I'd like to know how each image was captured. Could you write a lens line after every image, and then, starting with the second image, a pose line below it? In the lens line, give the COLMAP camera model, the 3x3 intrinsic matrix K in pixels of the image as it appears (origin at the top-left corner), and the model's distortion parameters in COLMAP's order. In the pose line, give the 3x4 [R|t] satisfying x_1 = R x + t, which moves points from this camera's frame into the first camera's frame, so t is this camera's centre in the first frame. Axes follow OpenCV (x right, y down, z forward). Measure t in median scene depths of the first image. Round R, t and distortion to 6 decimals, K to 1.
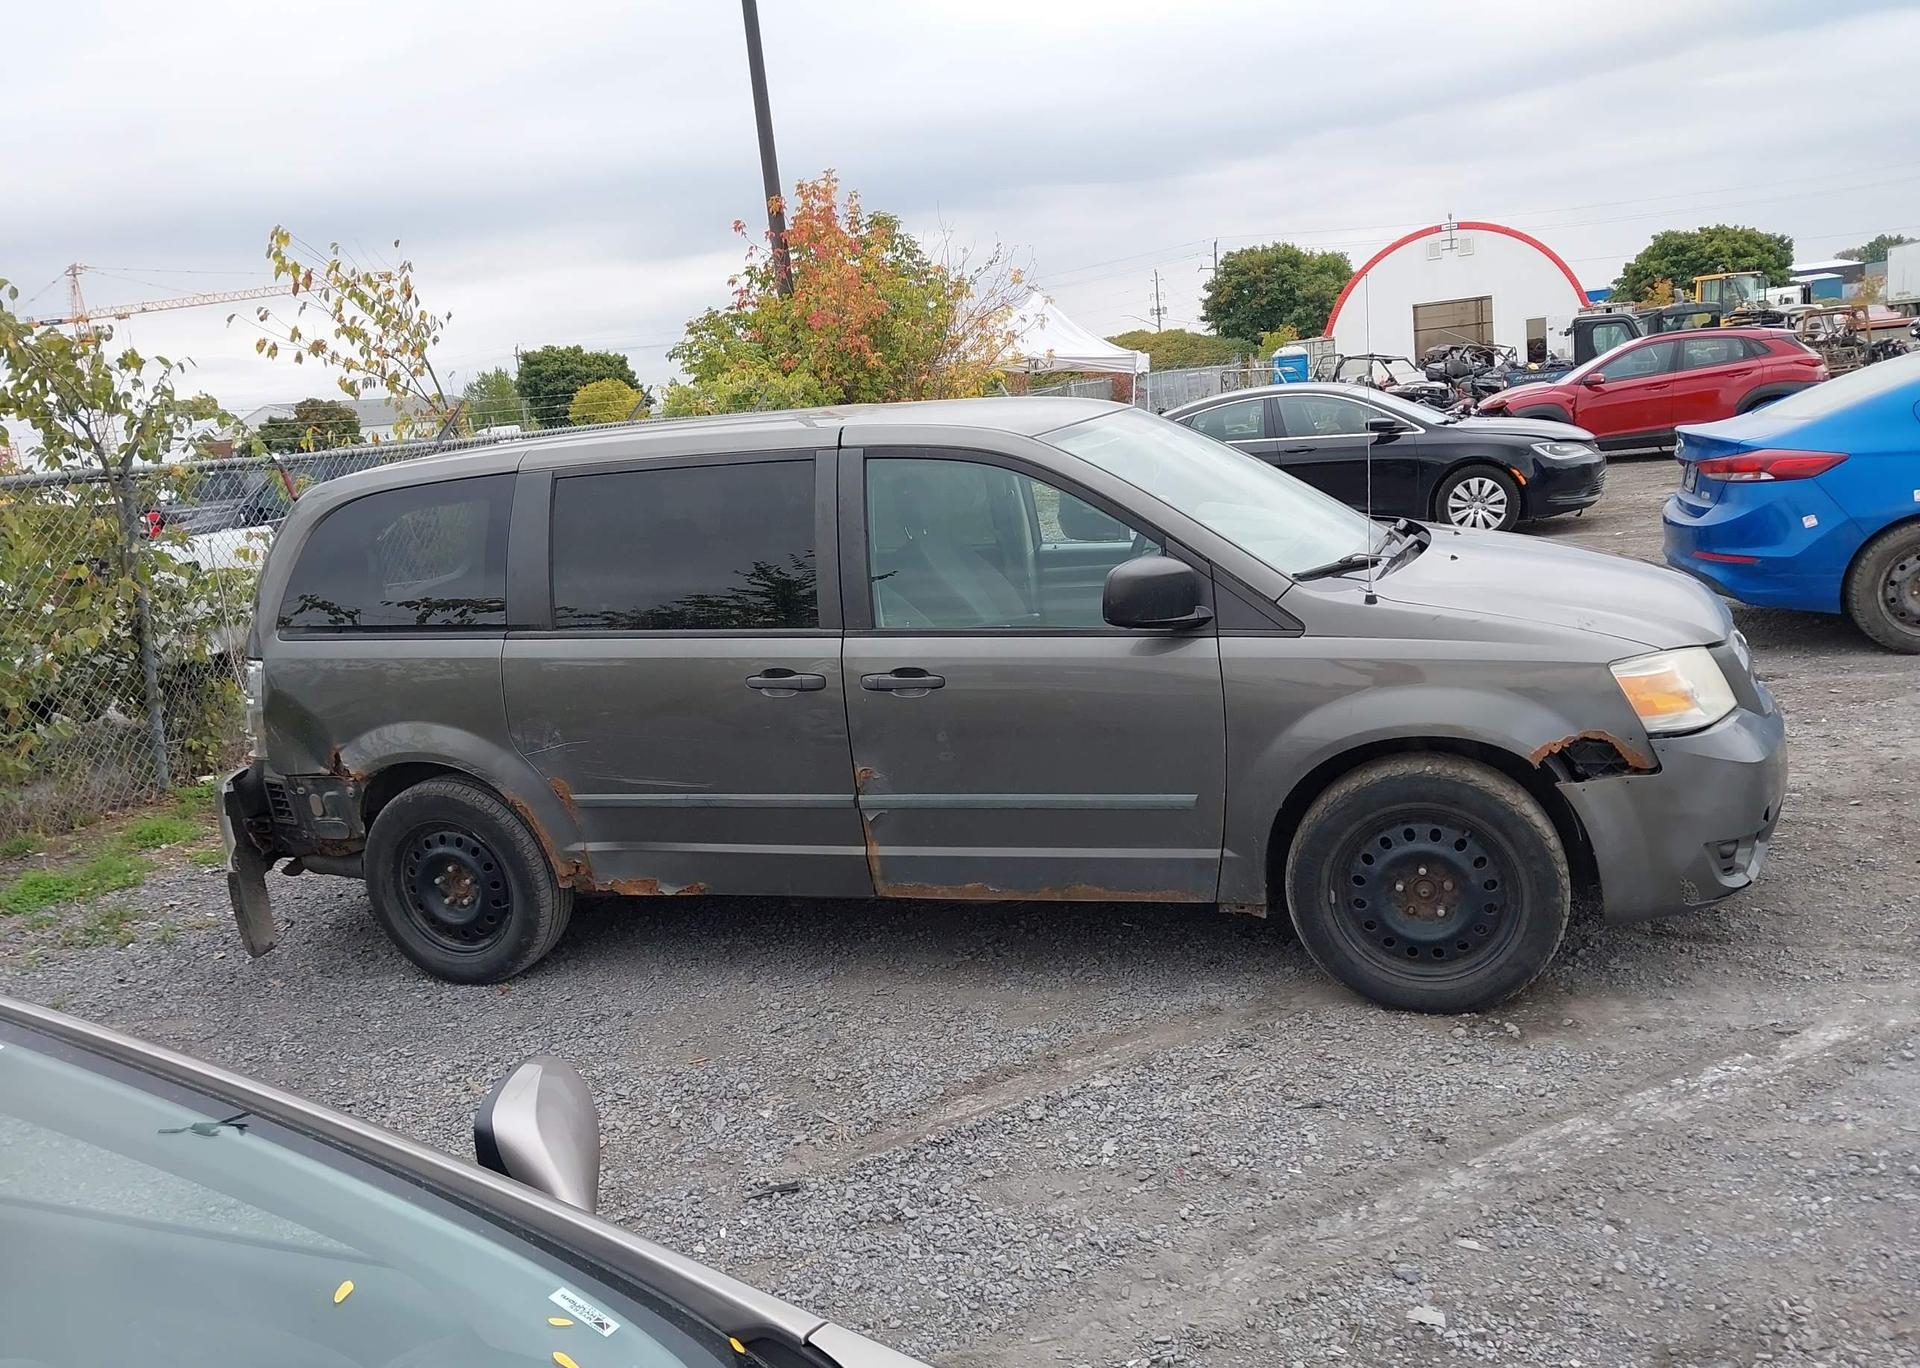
lens RADIAL K [[1569.9, 0, 949.4], [0, 1569.9, 689.6], [0, 0, 1]] dist [0.037473, -0.058843]
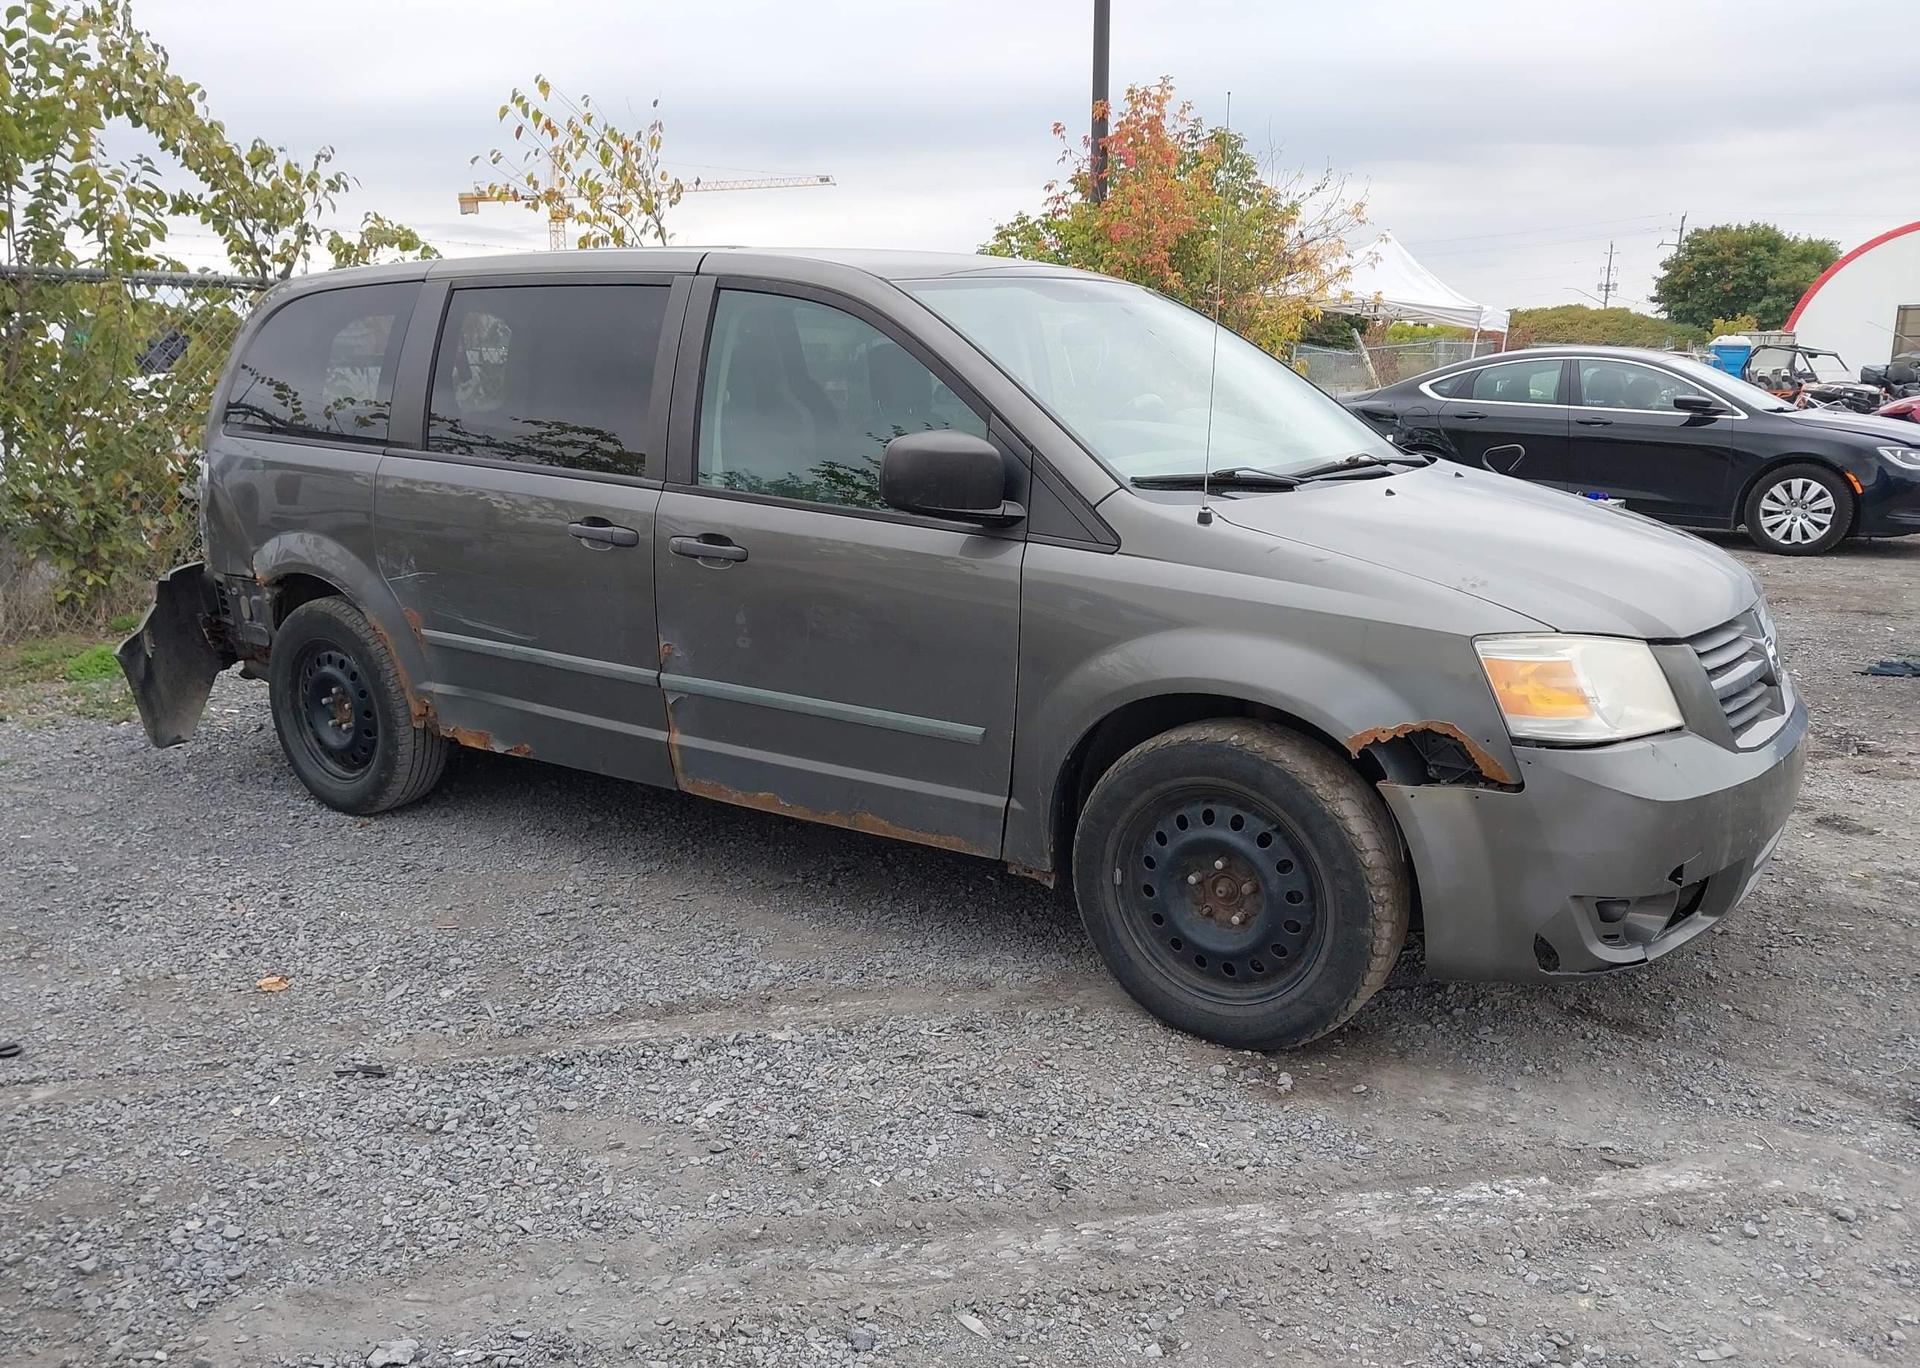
lens RADIAL K [[1569.9, 0, 949.4], [0, 1569.9, 689.6], [0, 0, 1]] dist [0.037473, -0.058843]
pose [[0.957812, 0.160433, -0.238448, 0.332945], [-0.152160, 0.986943, 0.052833, 0.005852], [0.243810, -0.014322, 0.969717, 0.187058]]
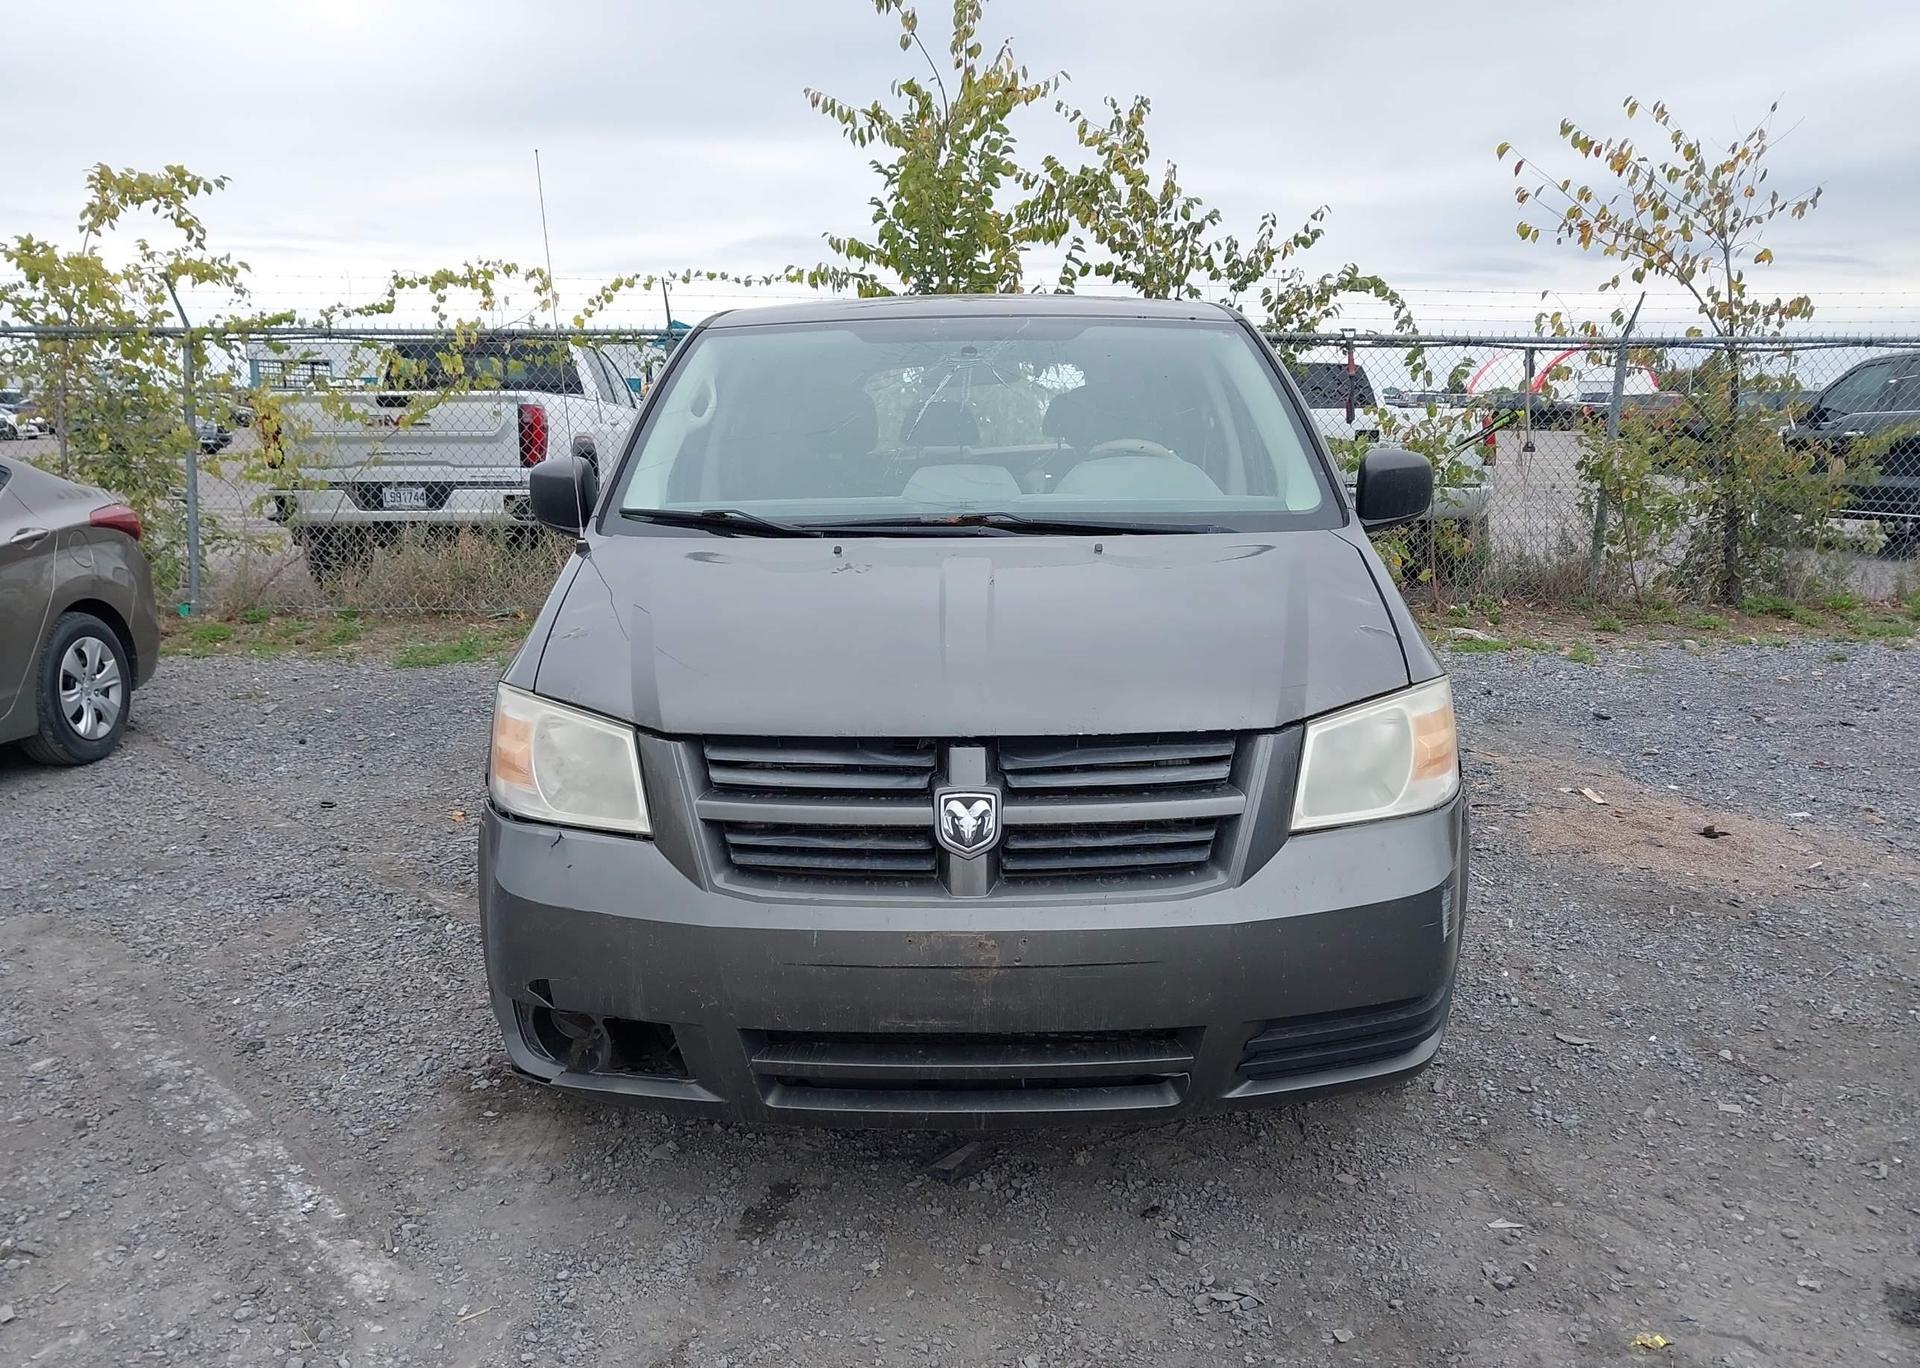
lens RADIAL K [[1570.8, 0, 960.0], [0, 1570.8, 684.0], [0, 0, 1]] dist [0.037798, -0.056100]
pose [[0.264195, 0.278276, -0.923452, 1.066845], [-0.211207, 0.950924, 0.226129, -0.210453], [0.941059, 0.135297, 0.310003, 0.899212]]
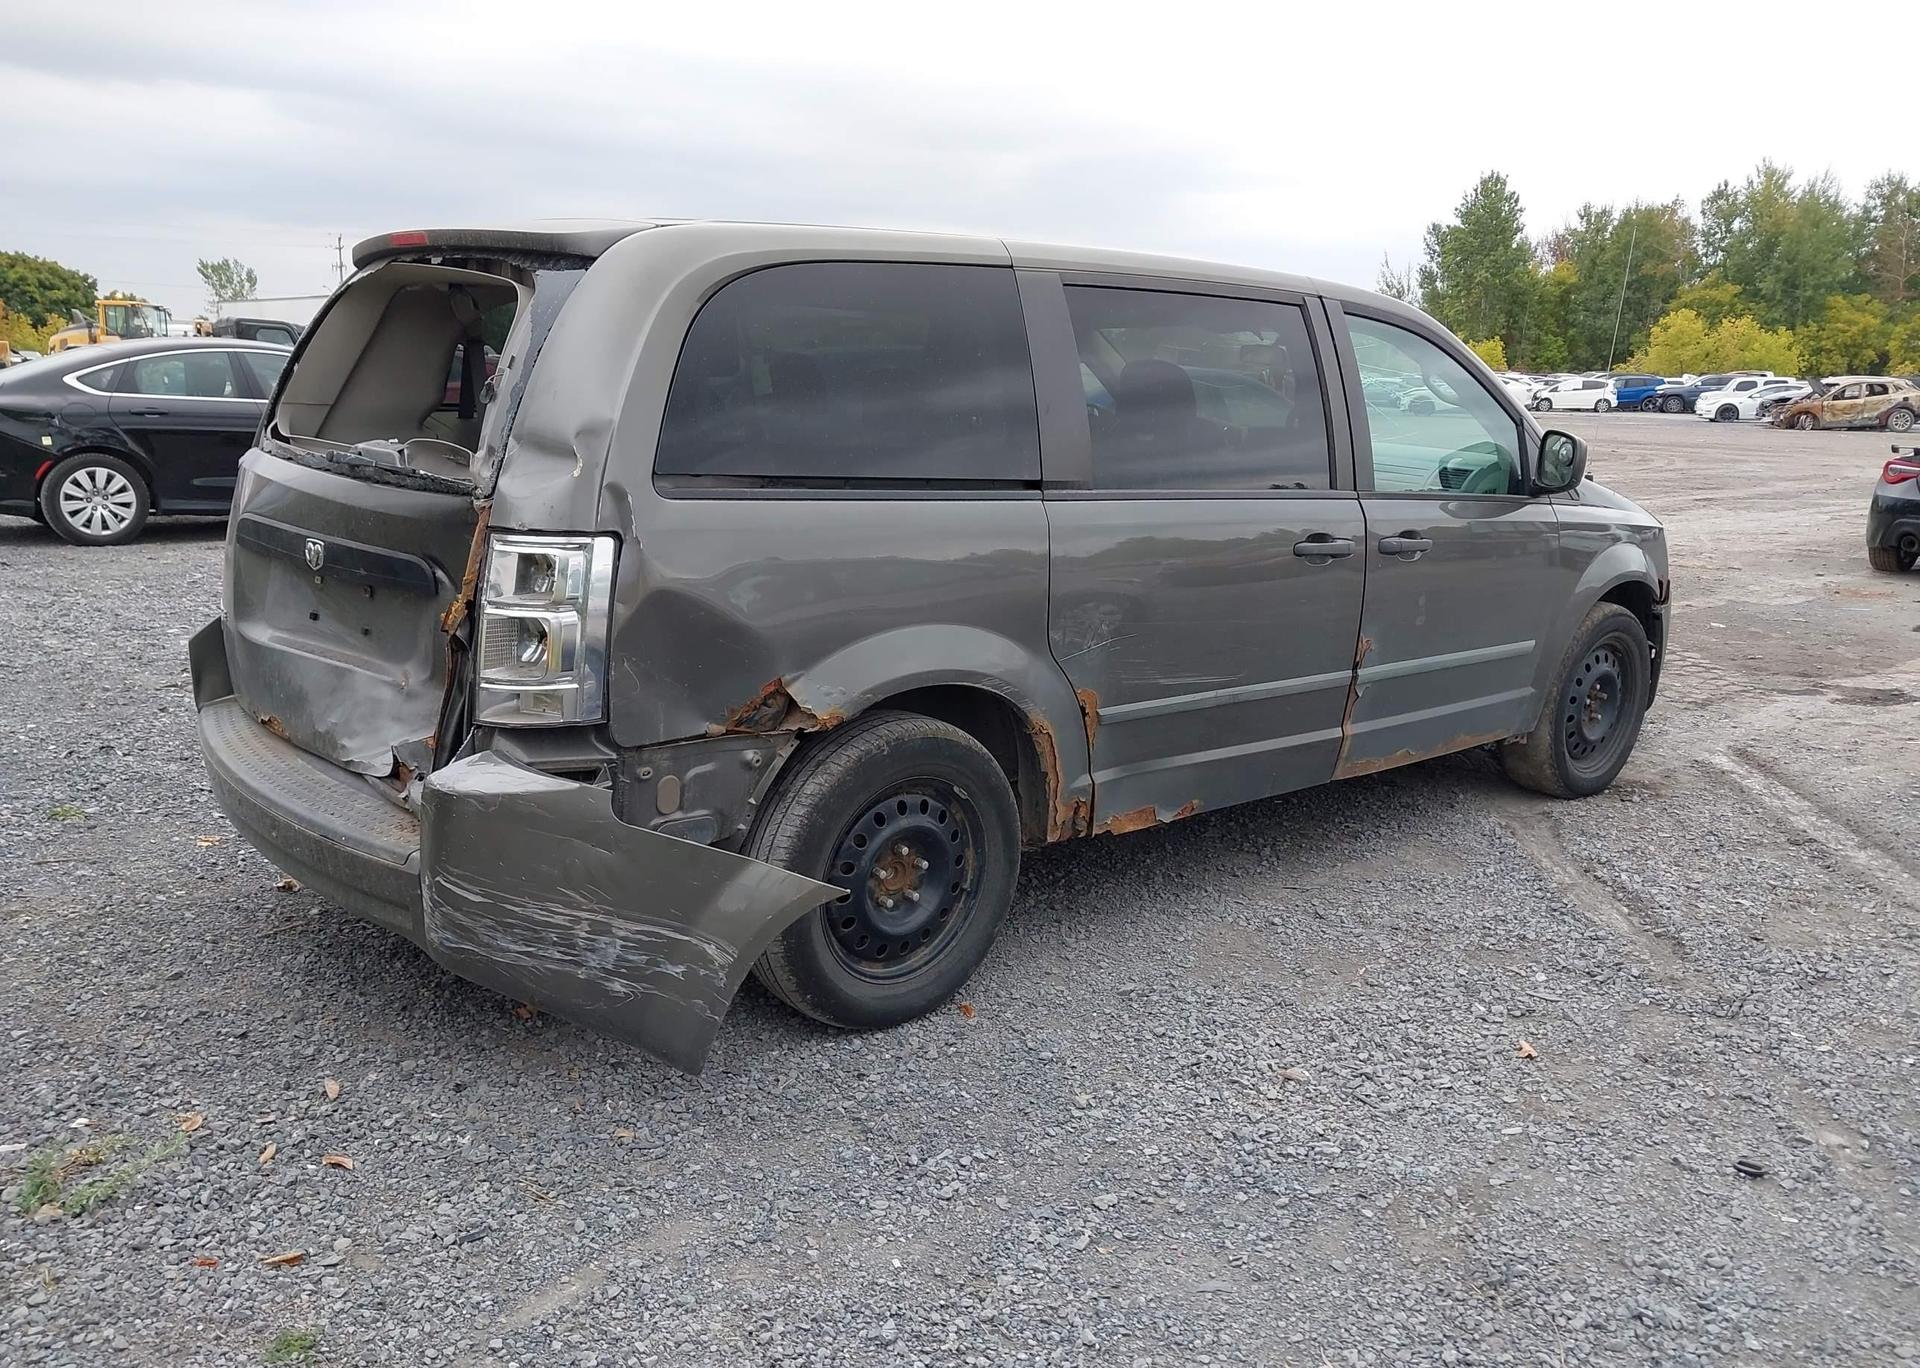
lens RADIAL K [[1569.9, 0, 949.4], [0, 1569.9, 689.6], [0, 0, 1]] dist [0.037473, -0.058843]
pose [[0.490542, -0.057604, 0.869512, -1.061361], [0.088408, 0.995954, 0.016104, 0.045102], [-0.866921, 0.068972, 0.493650, 0.788490]]
